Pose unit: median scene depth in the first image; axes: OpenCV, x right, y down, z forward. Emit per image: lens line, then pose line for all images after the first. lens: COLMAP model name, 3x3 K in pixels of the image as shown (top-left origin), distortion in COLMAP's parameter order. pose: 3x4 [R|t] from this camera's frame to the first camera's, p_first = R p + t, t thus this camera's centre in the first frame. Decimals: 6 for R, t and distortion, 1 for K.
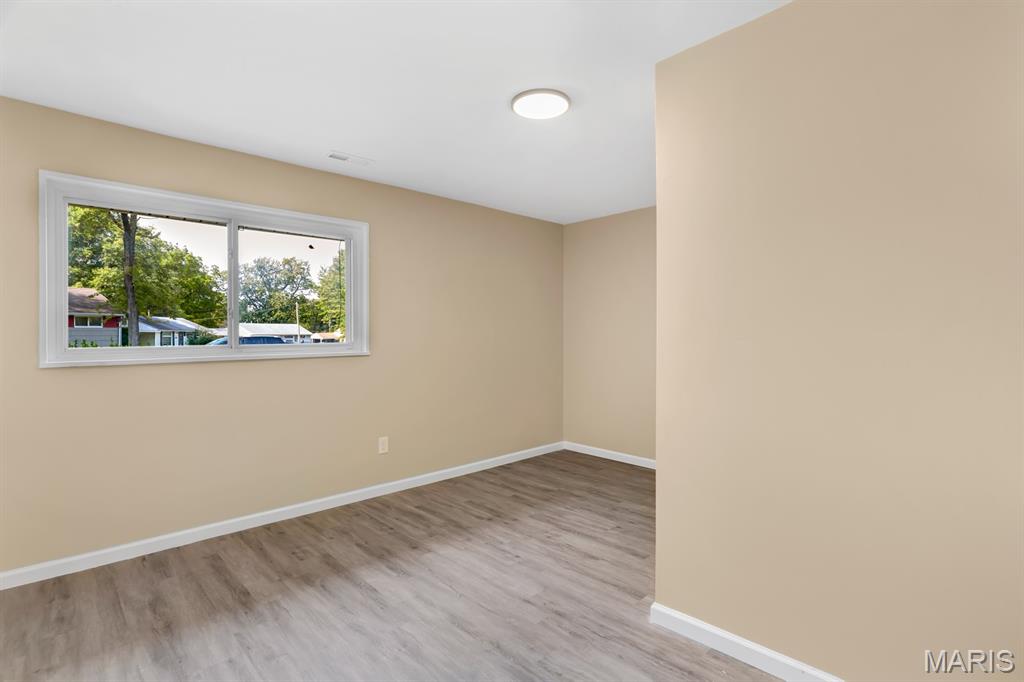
lens RADIAL K [[486.0, 0, 522.8], [0, 486.0, 339.4], [0, 0, 1]] dist [-0.004352, -0.000482]
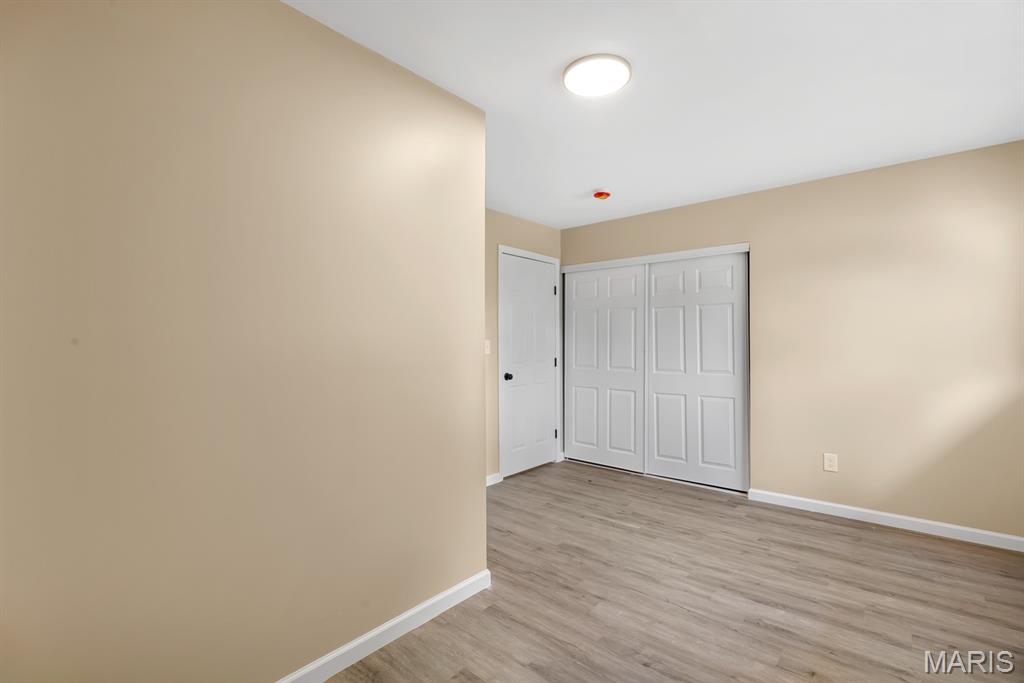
lens RADIAL K [[462.7, 0, 512.0], [0, 462.7, 341.5], [0, 0, 1]] dist [0.003597, -0.000343]
pose [[-0.997242, 0.006782, -0.073908, 0.253477], [0.006966, 0.999973, -0.002239, -0.014218], [0.073891, -0.002747, -0.997263, 1.861406]]
